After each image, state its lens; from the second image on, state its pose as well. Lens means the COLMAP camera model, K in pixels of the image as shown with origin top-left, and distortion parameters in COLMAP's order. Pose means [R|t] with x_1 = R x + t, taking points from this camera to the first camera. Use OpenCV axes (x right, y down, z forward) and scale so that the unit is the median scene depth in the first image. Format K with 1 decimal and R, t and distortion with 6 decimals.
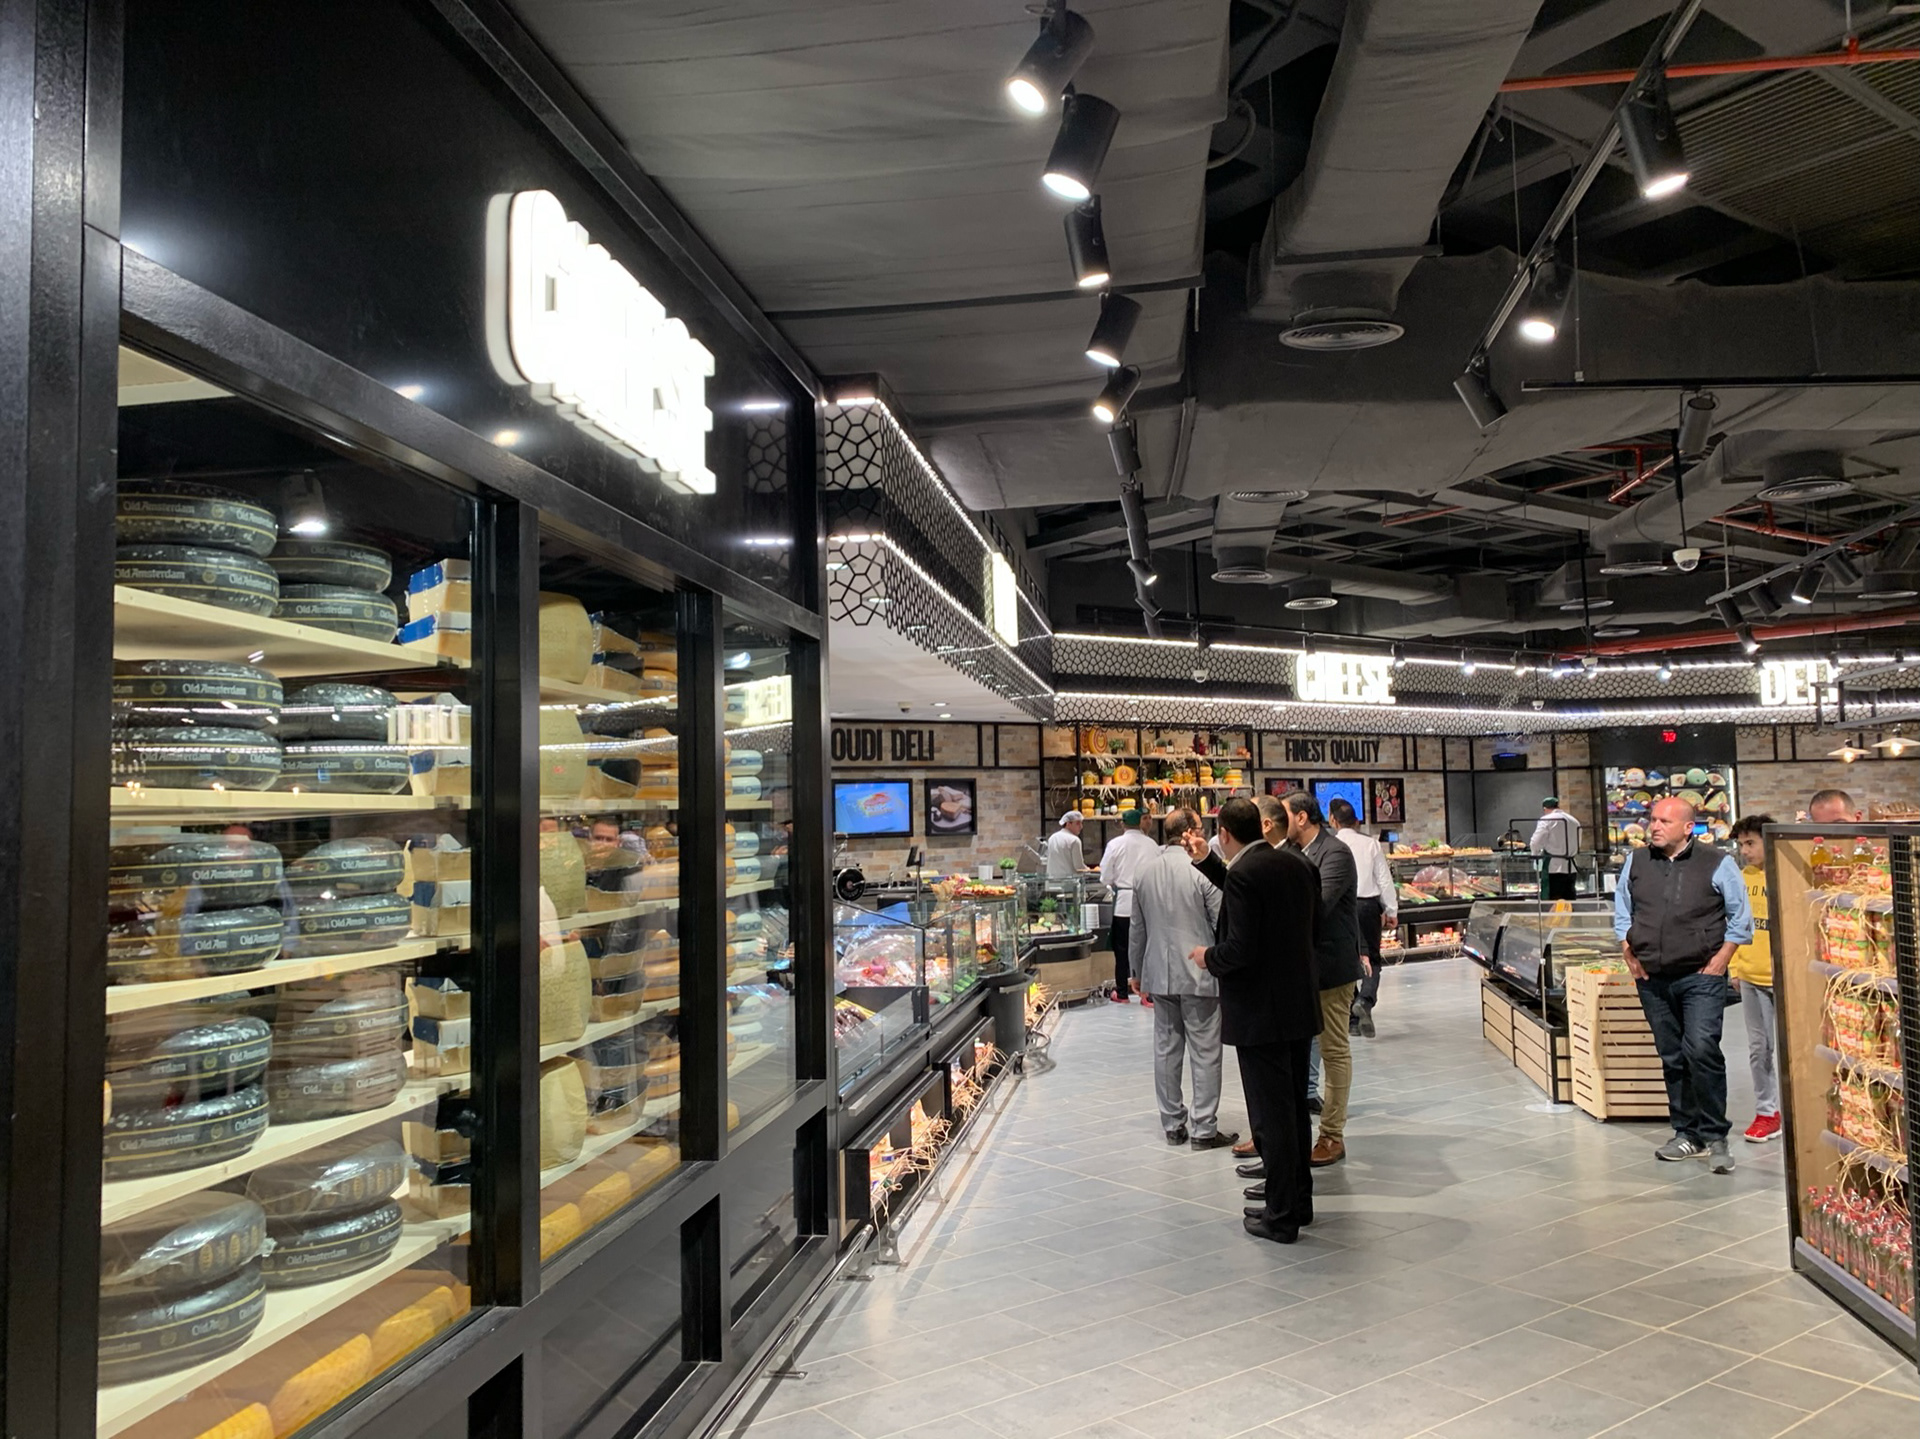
lens RADIAL K [[1478.2, 0, 957.9], [0, 1478.2, 679.9], [0, 0, 1]] dist [0.007919, -0.057268]
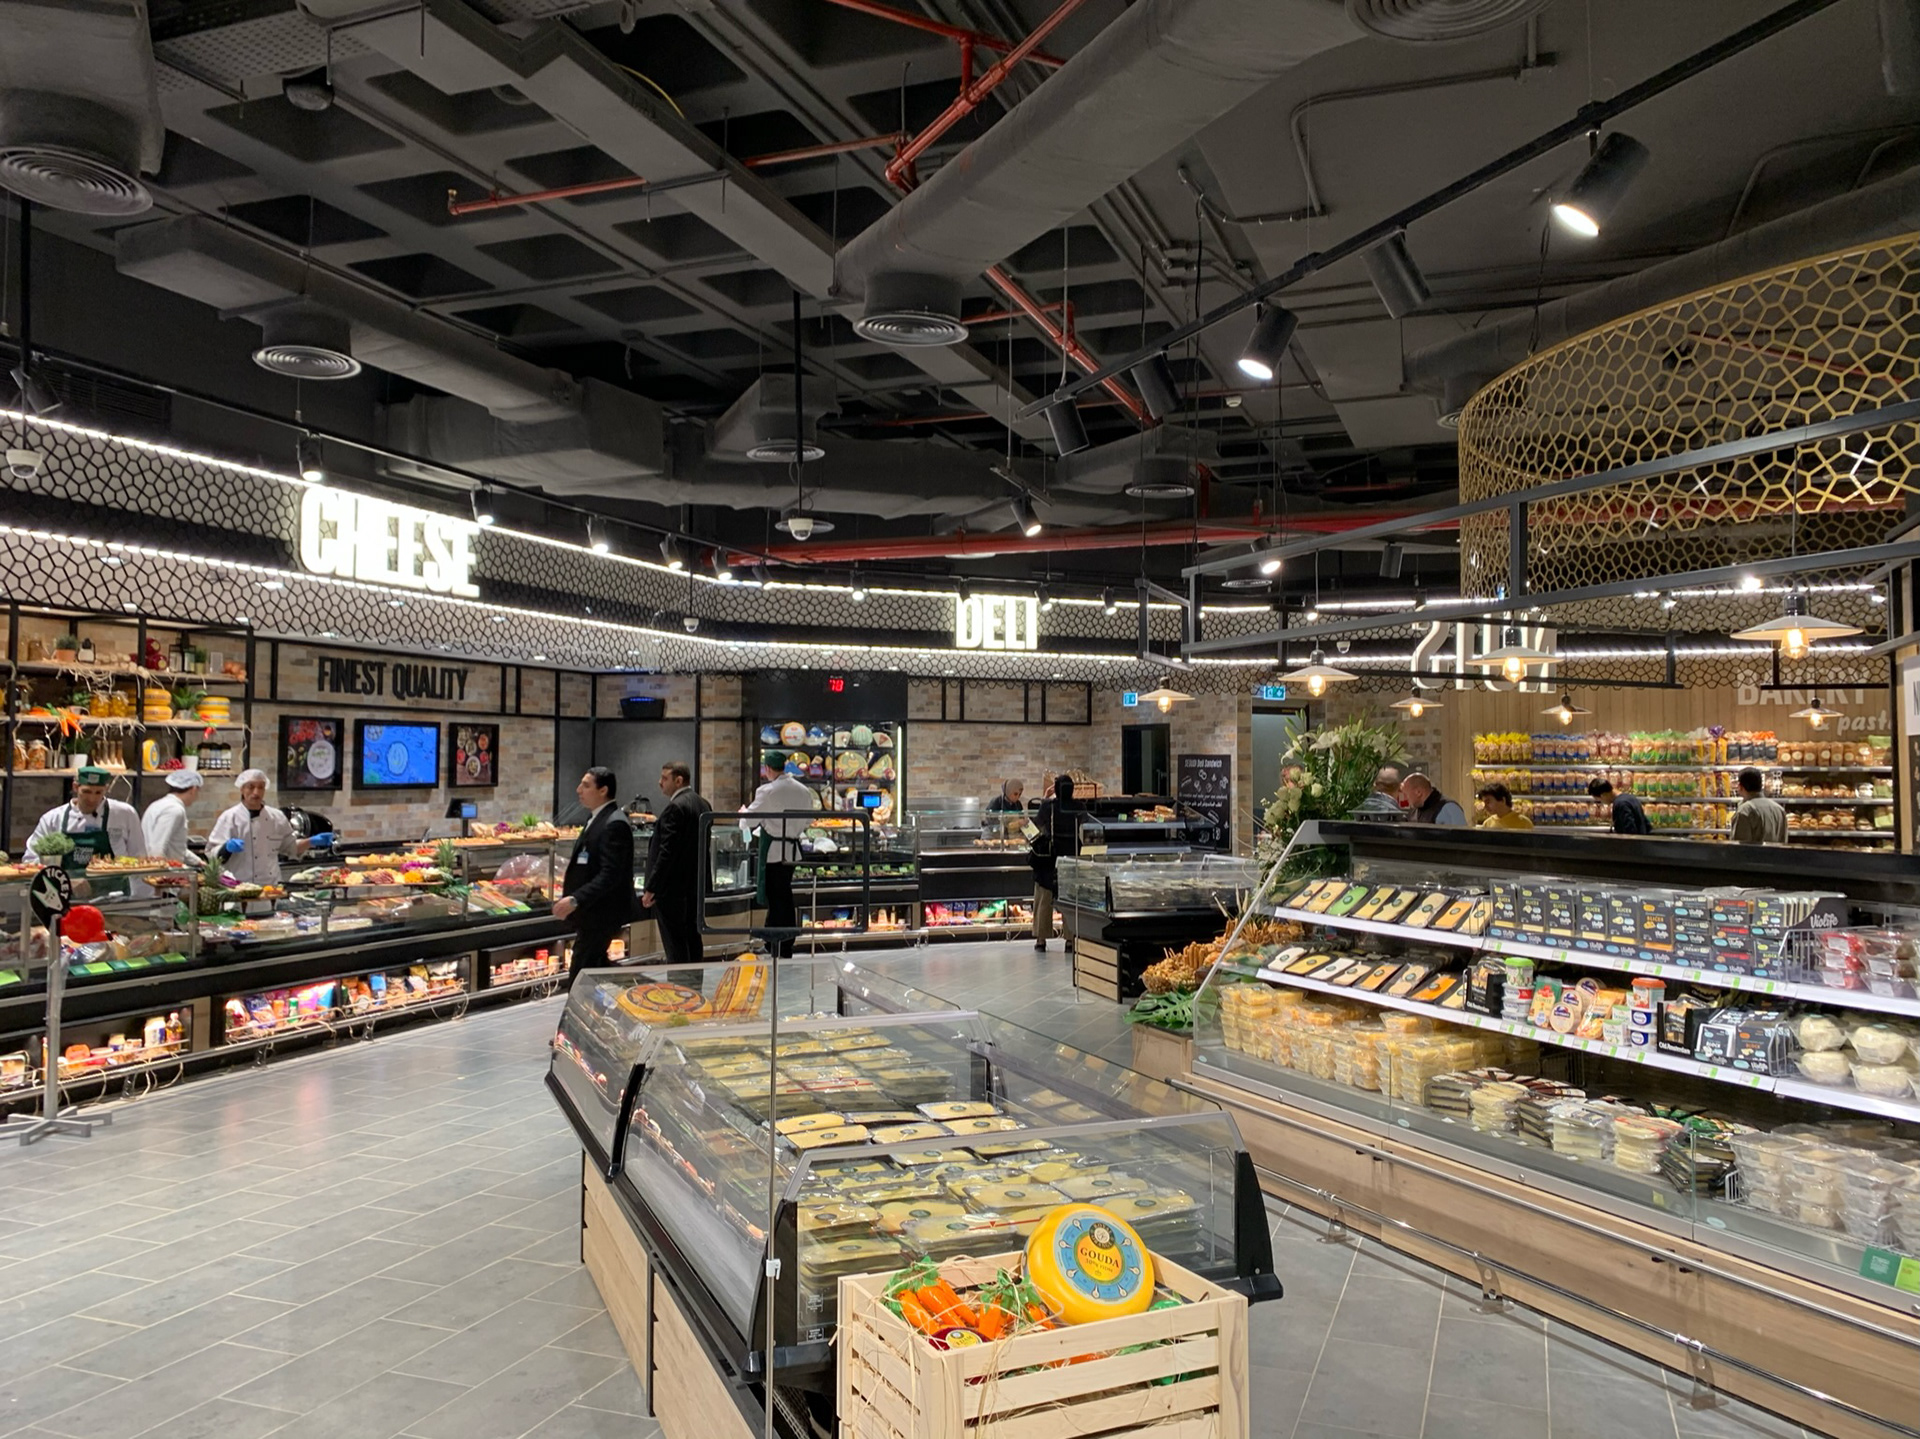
lens RADIAL K [[1478.2, 0, 957.9], [0, 1478.2, 679.9], [0, 0, 1]] dist [0.007919, -0.057268]
pose [[0.838244, 0.052851, 0.542728, 0.112352], [-0.068505, 0.997613, 0.008659, 0.027034], [-0.540975, -0.044438, 0.839864, 0.321530]]
